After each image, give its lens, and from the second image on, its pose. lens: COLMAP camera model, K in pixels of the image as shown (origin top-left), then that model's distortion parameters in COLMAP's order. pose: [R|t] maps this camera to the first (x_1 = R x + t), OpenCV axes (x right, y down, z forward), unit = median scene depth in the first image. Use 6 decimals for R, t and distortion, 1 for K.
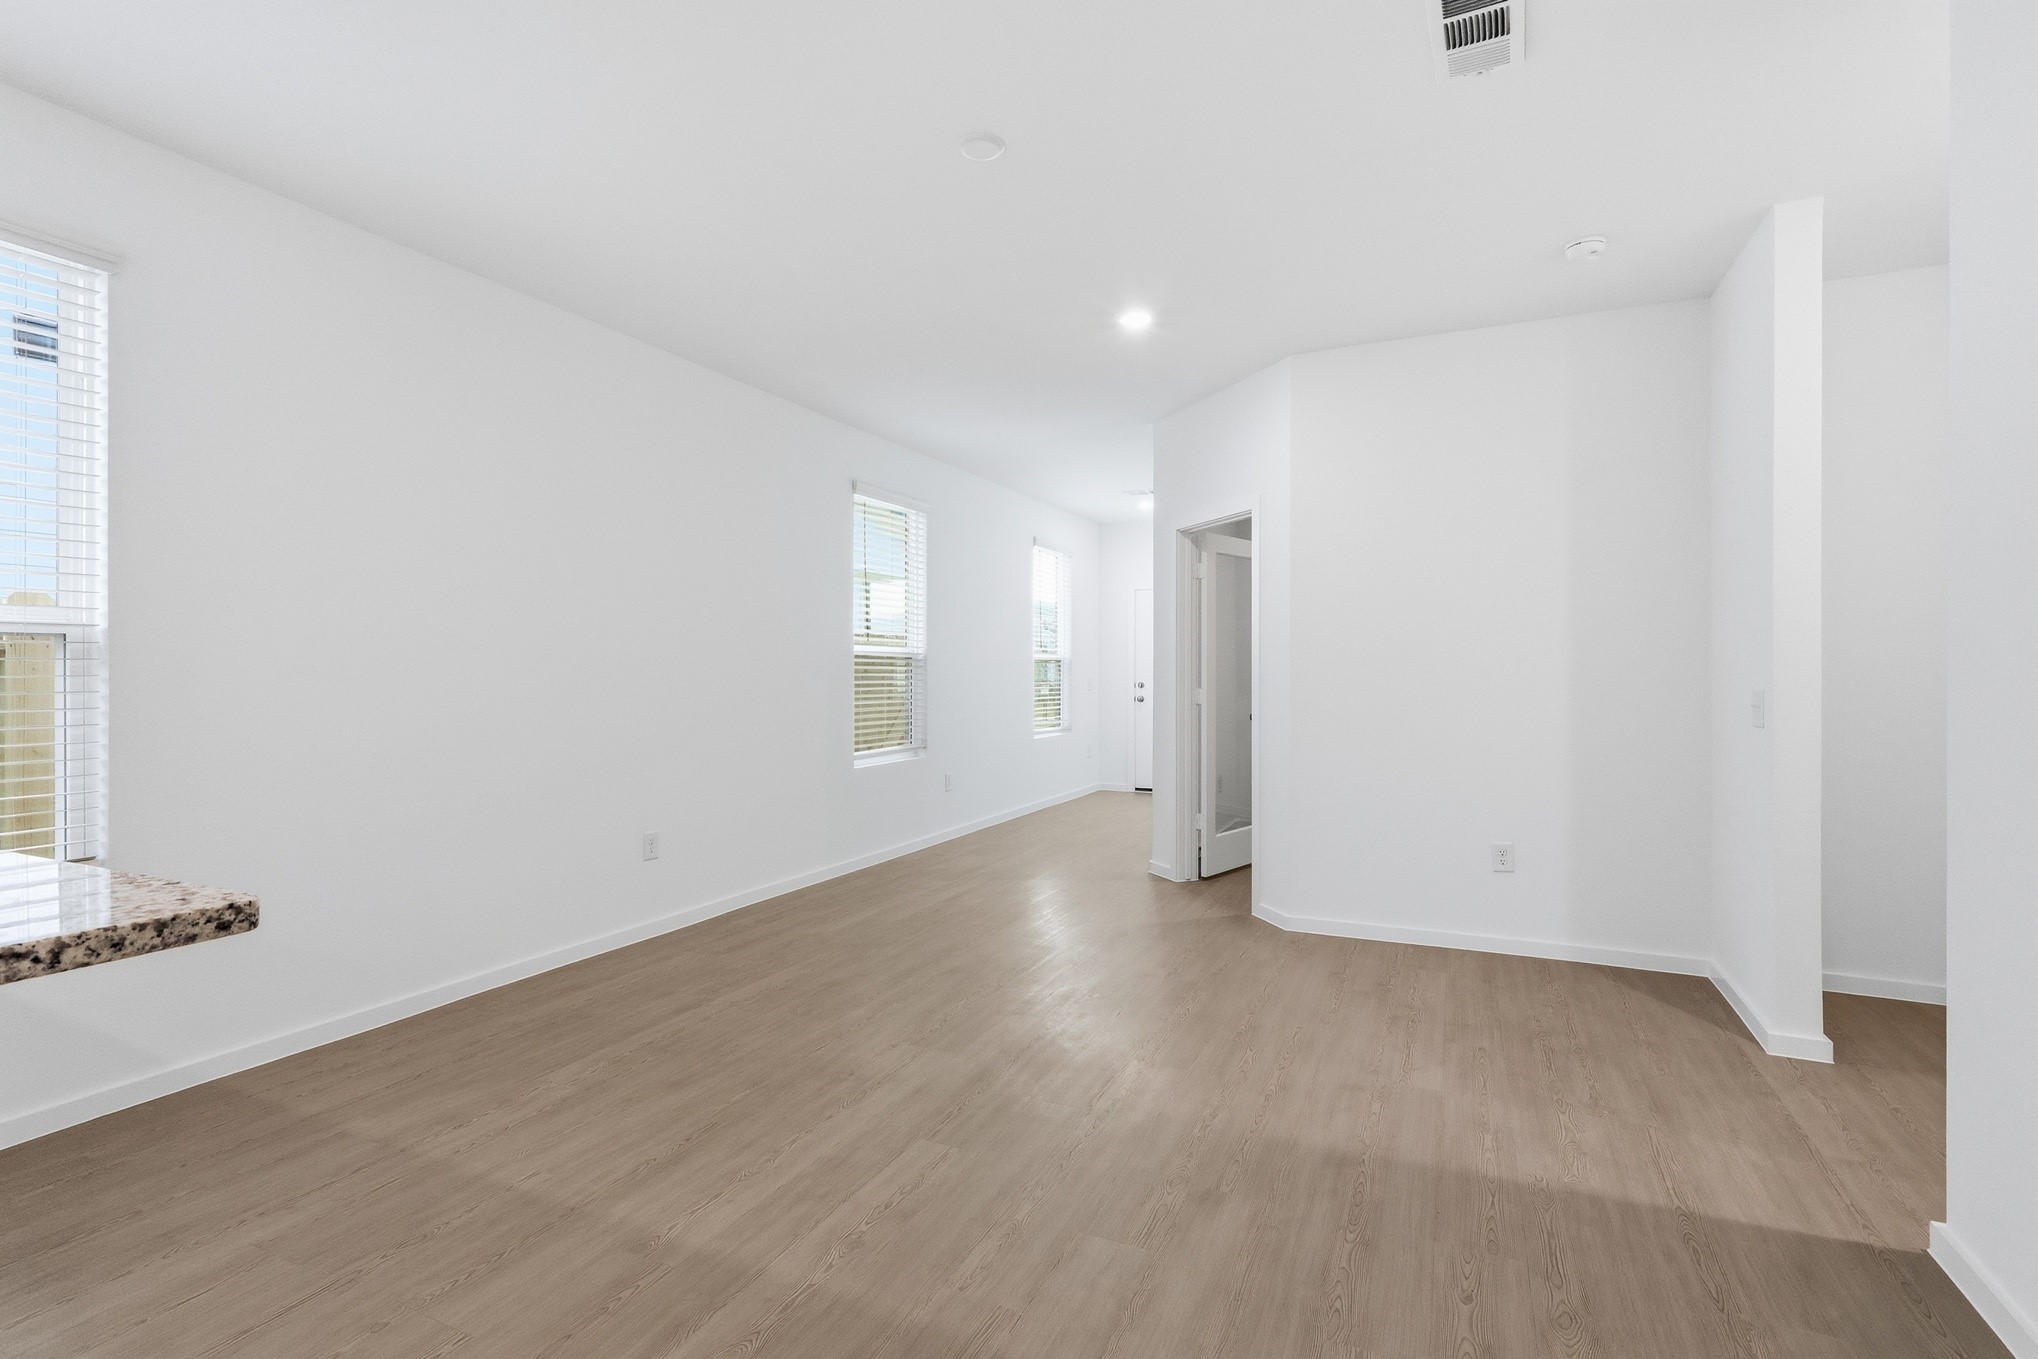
lens RADIAL K [[958.5, 0, 1019.0], [0, 958.5, 679.5], [0, 0, 1]] dist [-0.000756, 0.000033]
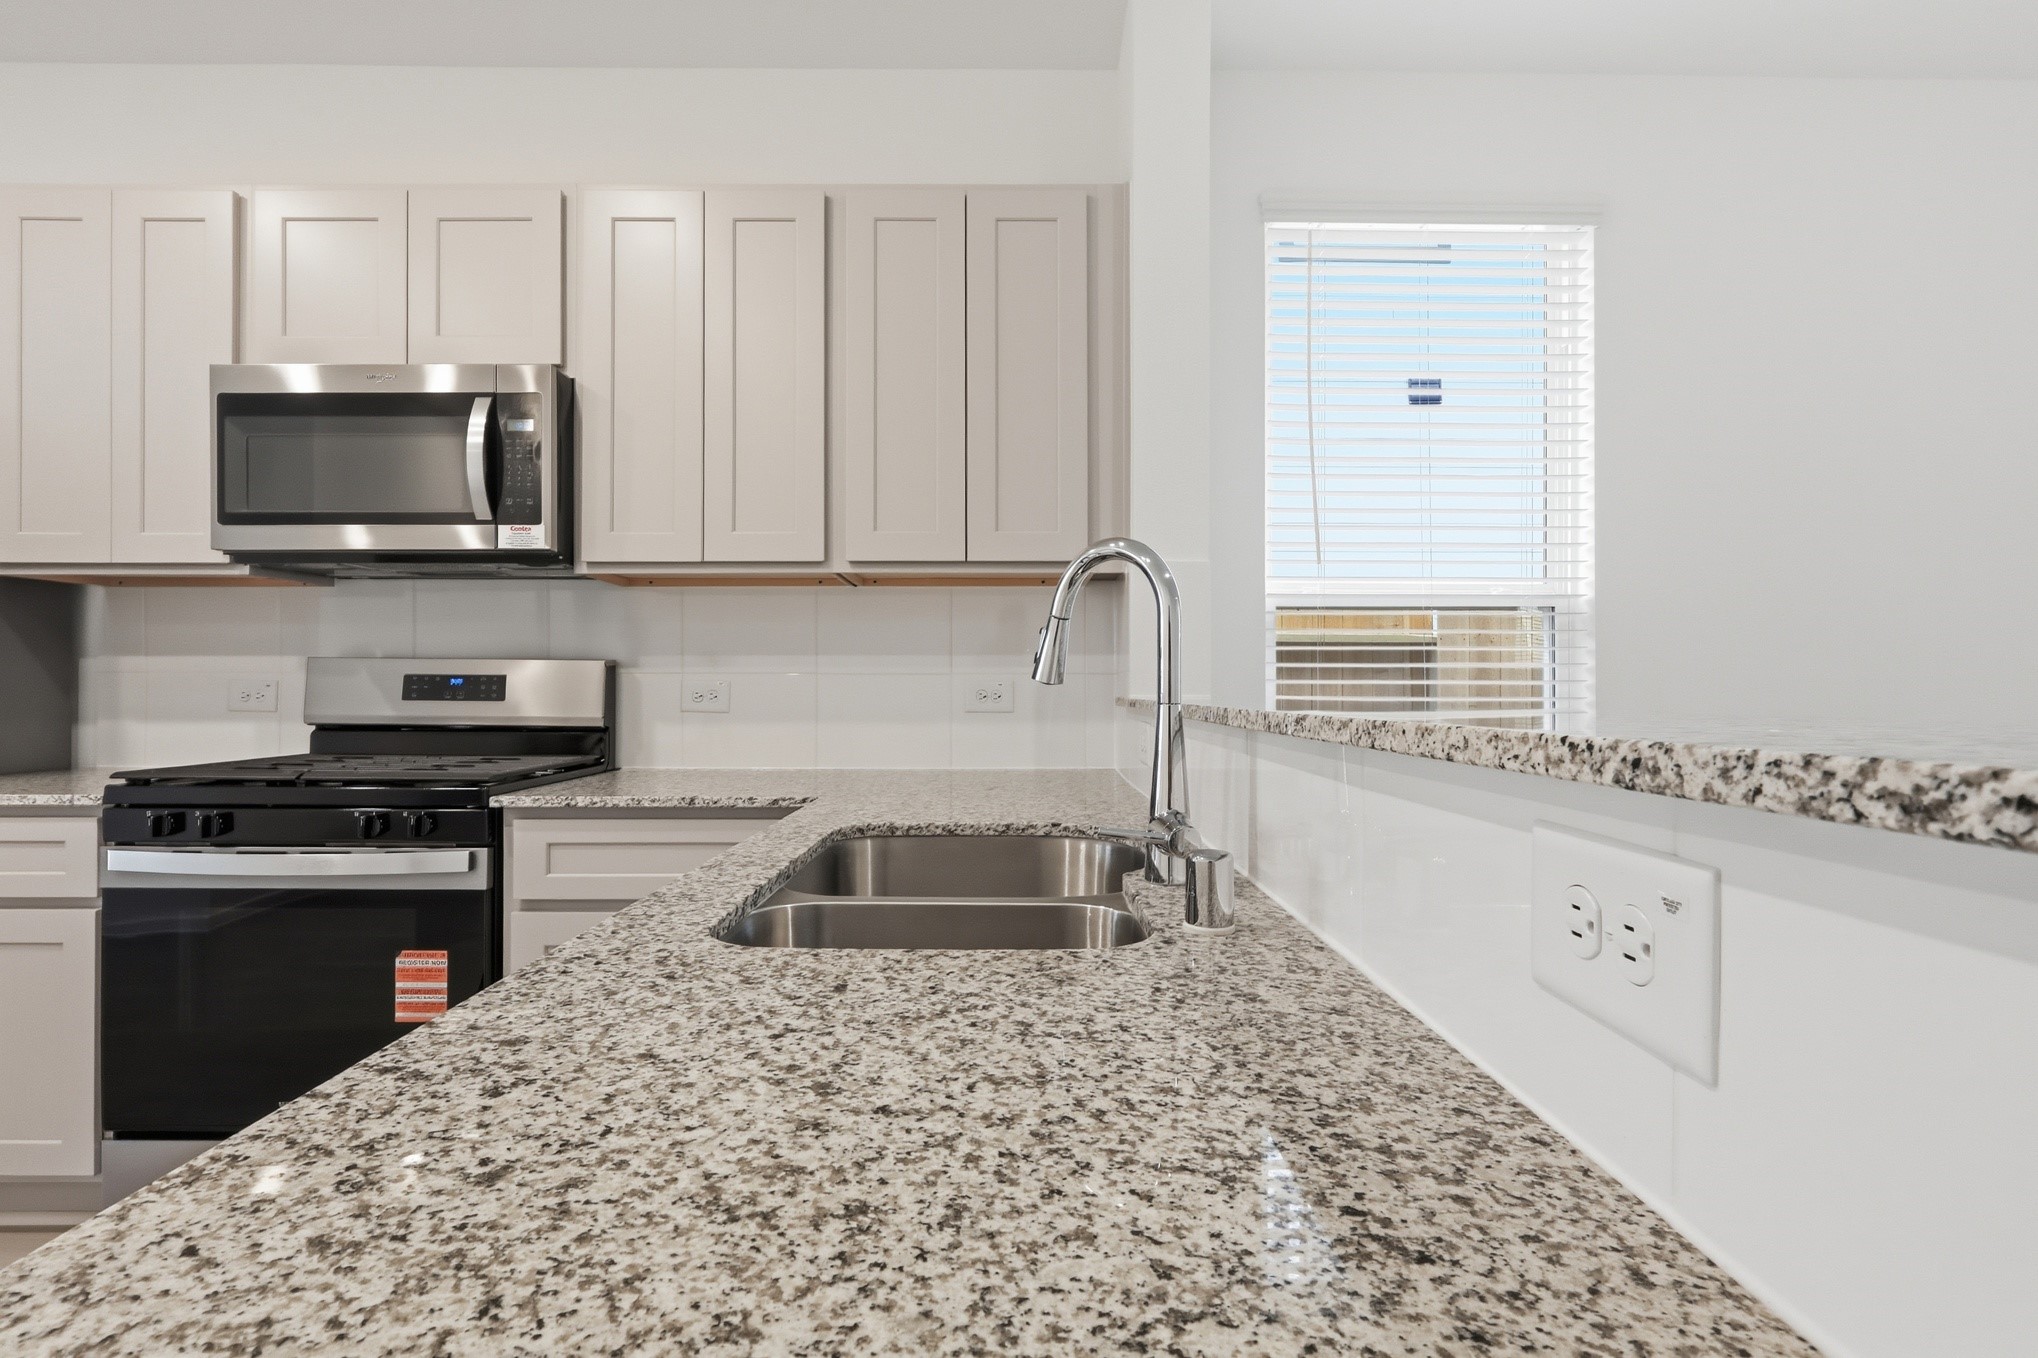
lens RADIAL K [[958.5, 0, 1019.0], [0, 958.5, 679.0], [0, 0, 1]] dist [-0.000756, 0.000033]
pose [[0.420809, -0.009868, -0.907095, -0.163689], [-0.008254, 0.999858, -0.014707, 0.023236], [0.907111, 0.013676, 0.420668, 0.040466]]
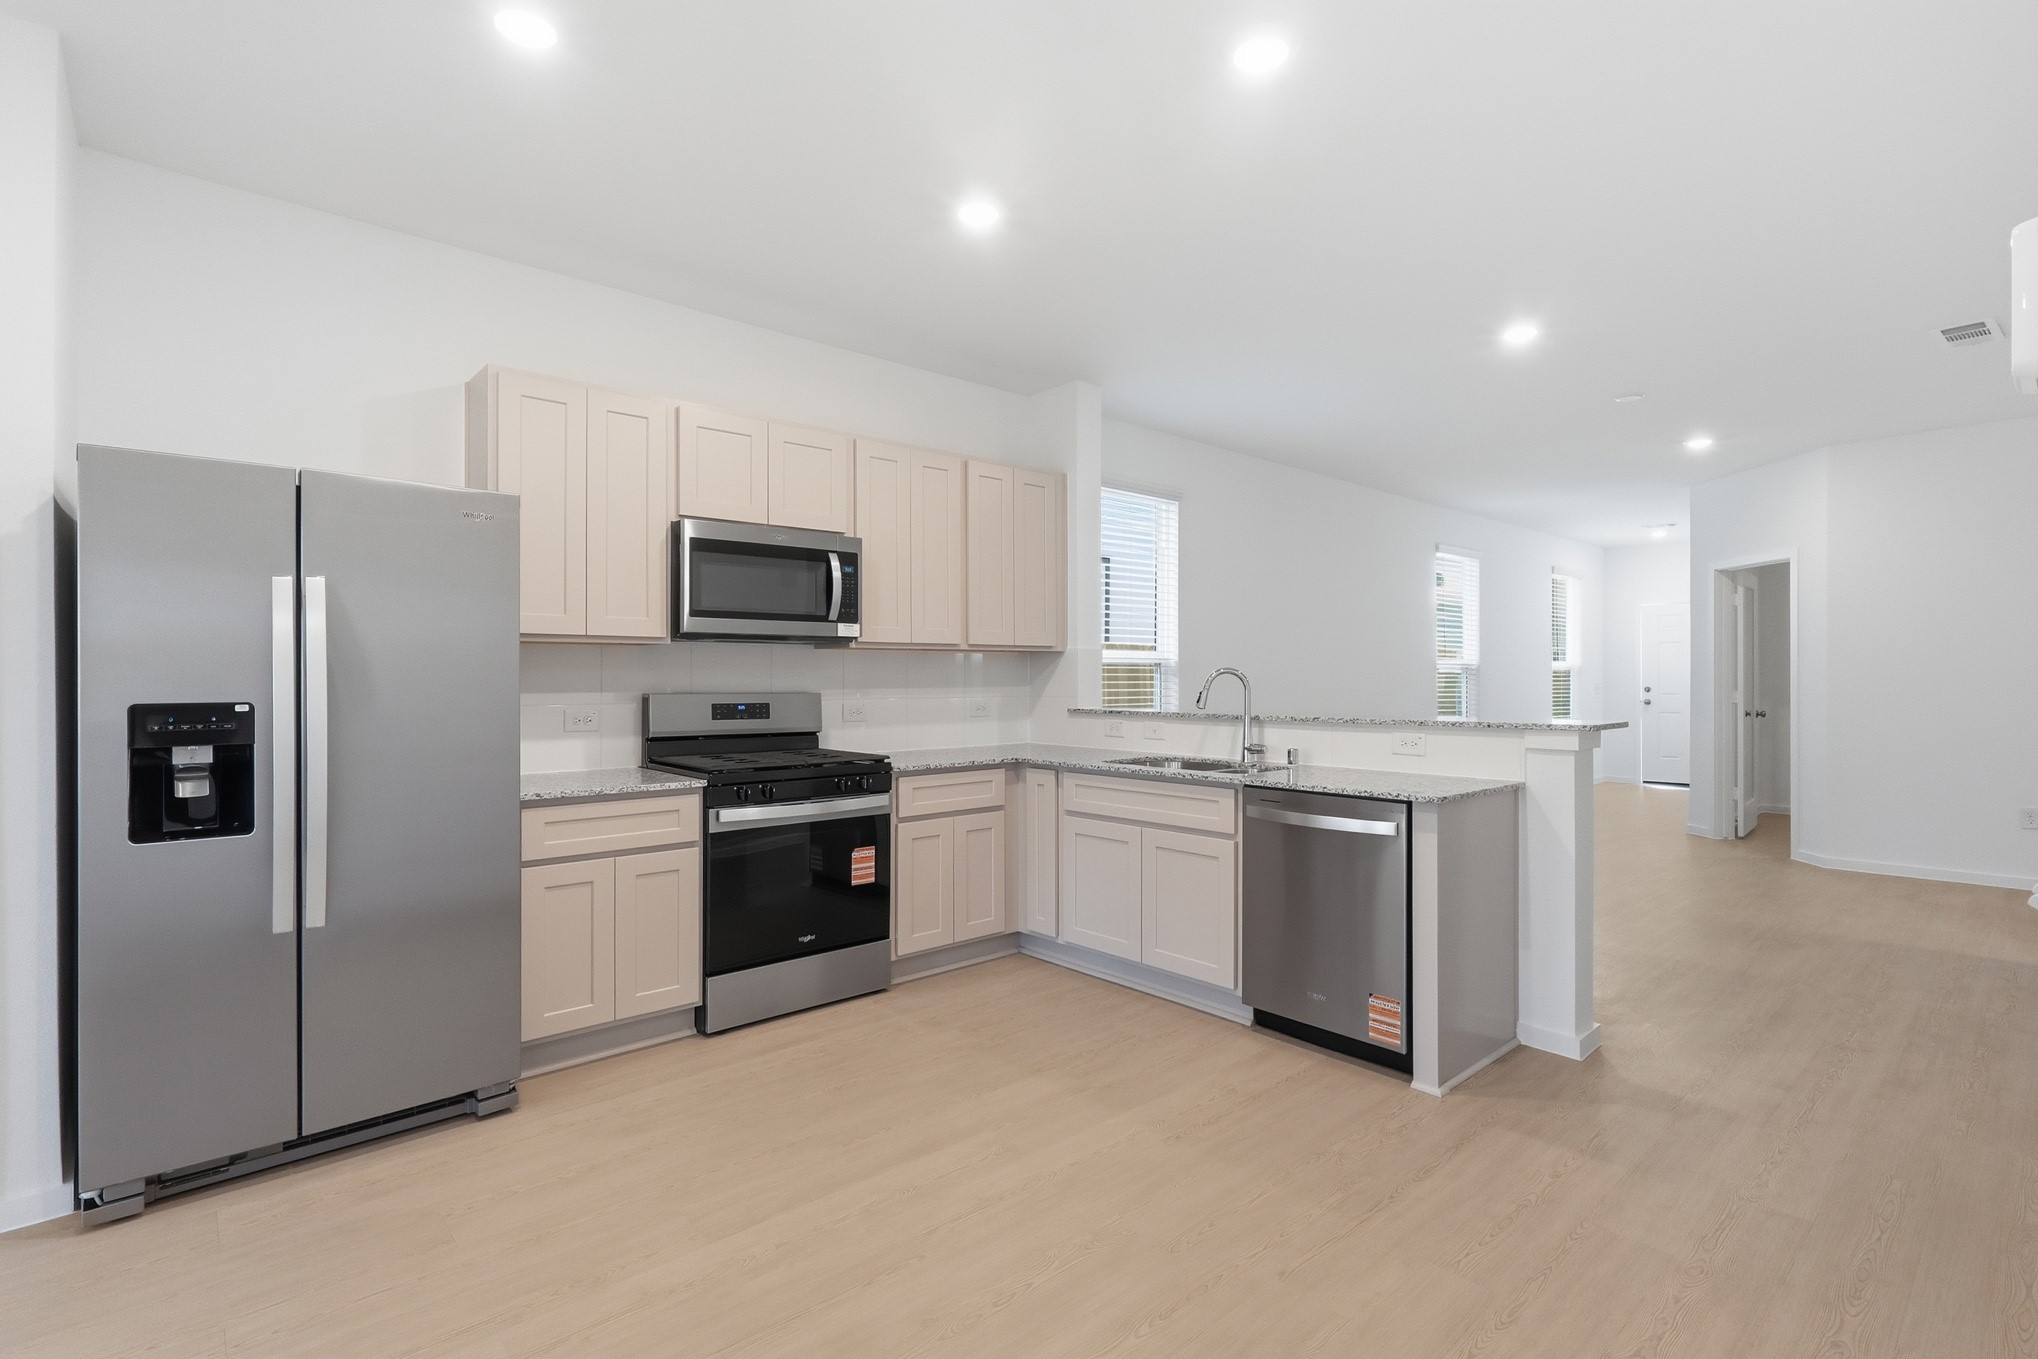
lens RADIAL K [[958.5, 0, 1019.0], [0, 958.5, 679.5], [0, 0, 1]] dist [-0.000756, 0.000033]
pose [[0.918695, -0.000191, -0.394969, -0.201771], [-0.001883, 0.999986, -0.004865, 0.001583], [0.394964, 0.005213, 0.918682, -0.607844]]
